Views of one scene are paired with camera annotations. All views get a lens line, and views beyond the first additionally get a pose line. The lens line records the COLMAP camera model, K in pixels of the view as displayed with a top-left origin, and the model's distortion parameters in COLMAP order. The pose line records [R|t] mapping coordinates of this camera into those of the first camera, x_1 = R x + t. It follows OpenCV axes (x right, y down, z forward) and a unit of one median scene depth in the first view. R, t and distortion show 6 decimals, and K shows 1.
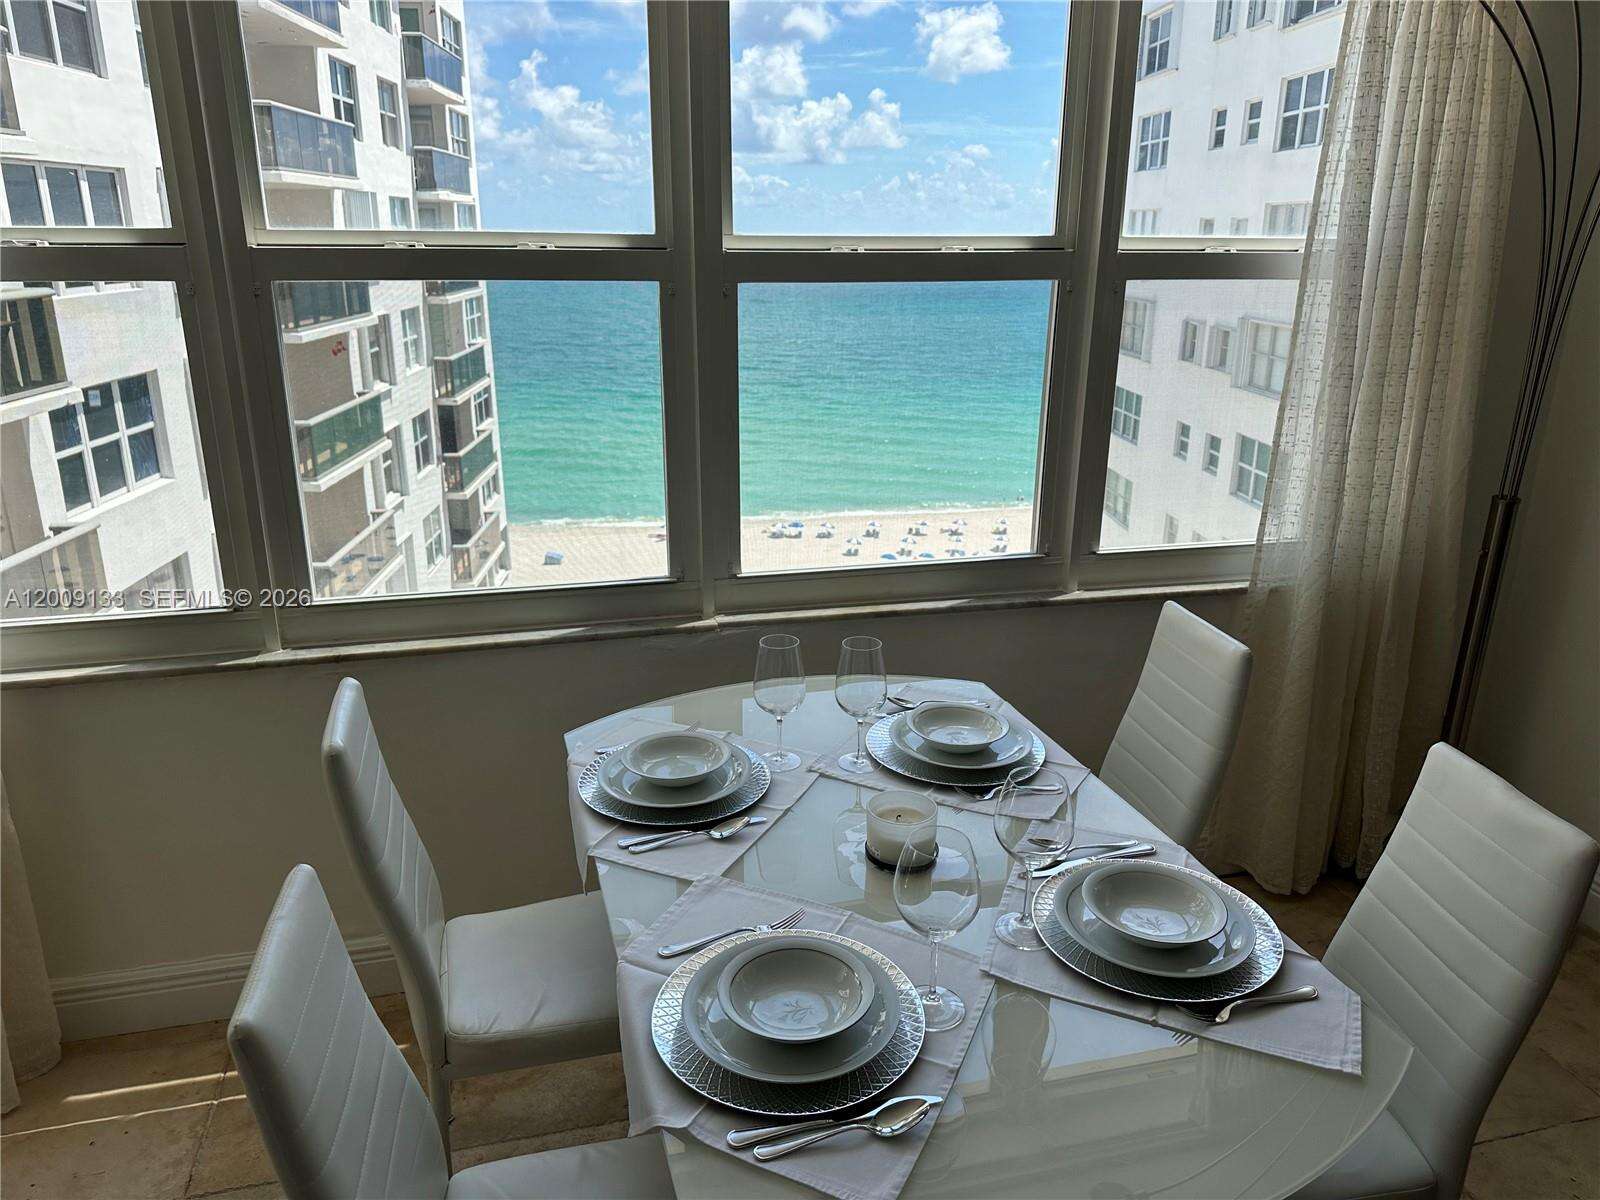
lens RADIAL K [[1134.6, 0, 802.7], [0, 1134.6, 595.5], [0, 0, 1]] dist [-0.011683, -0.005232]
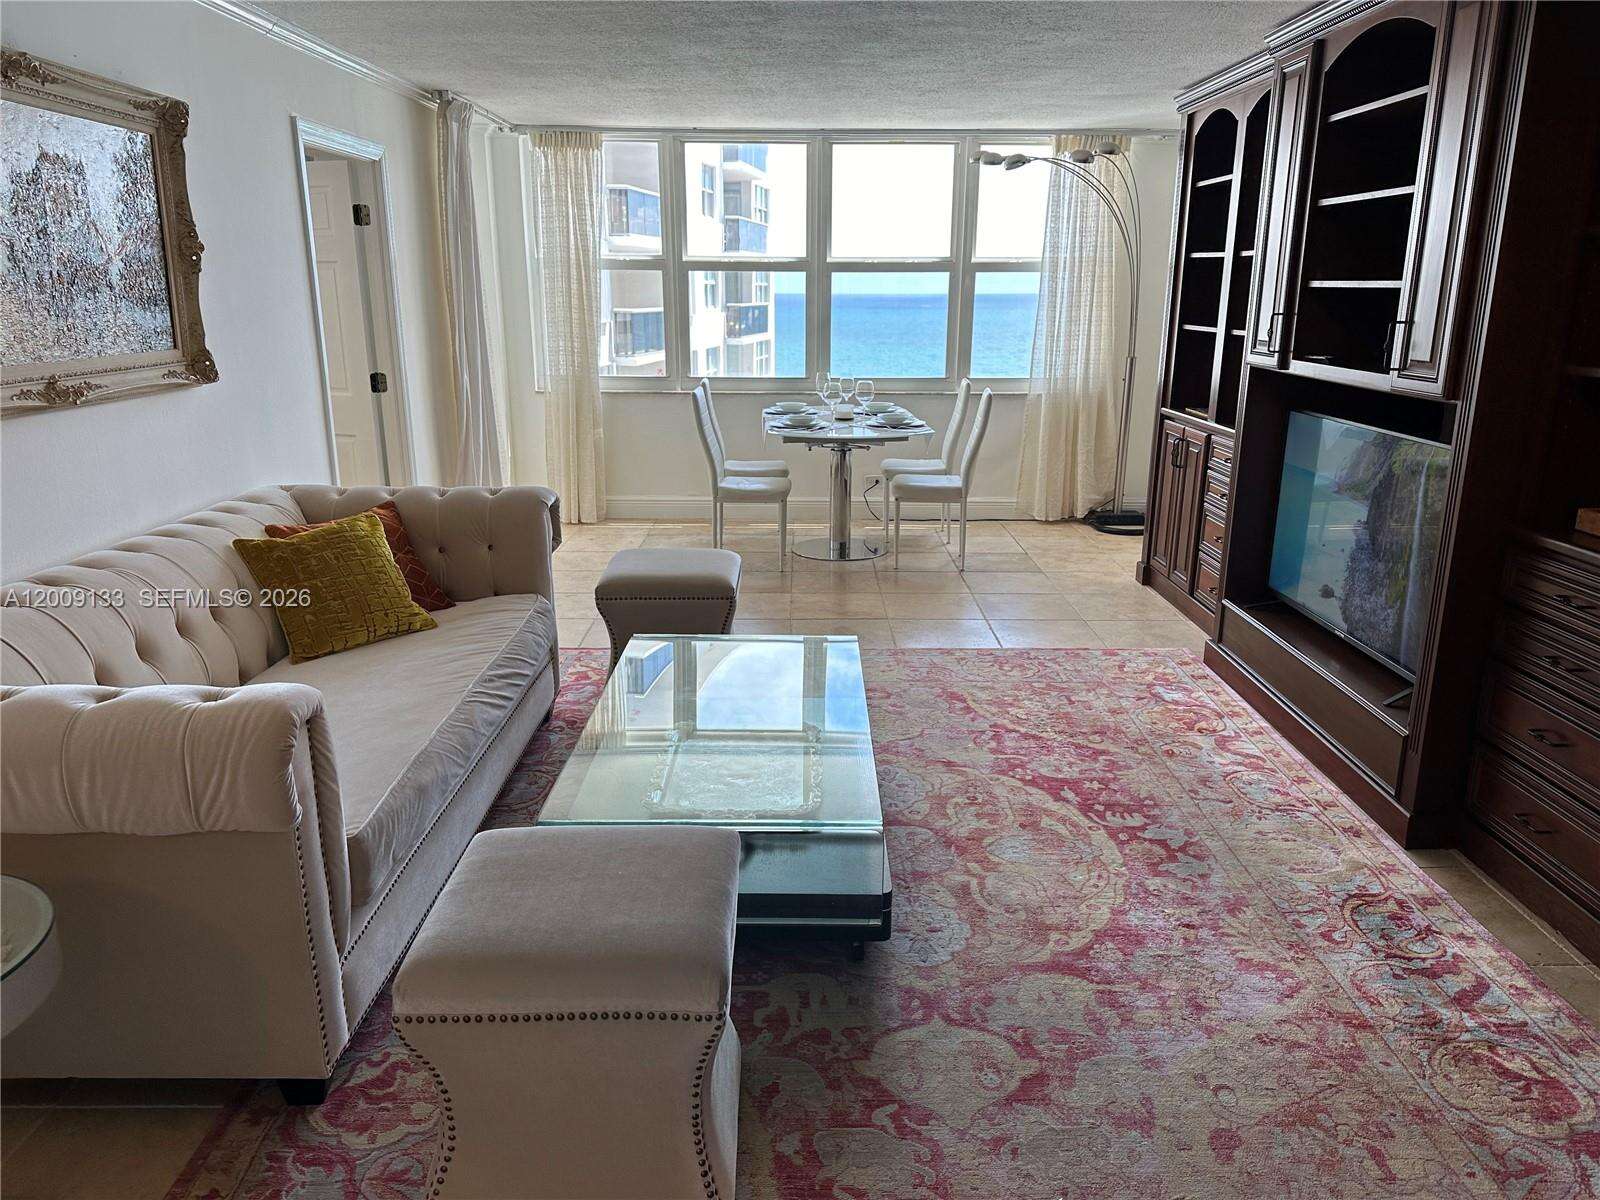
lens RADIAL K [[1134.6, 0, 798.9], [0, 1134.6, 601.8], [0, 0, 1]] dist [-0.011683, -0.005232]
pose [[0.969652, 0.066646, -0.235229, 0.085952], [-0.076979, 0.996418, -0.035010, 0.096616], [0.232053, 0.052055, 0.971309, -0.258277]]
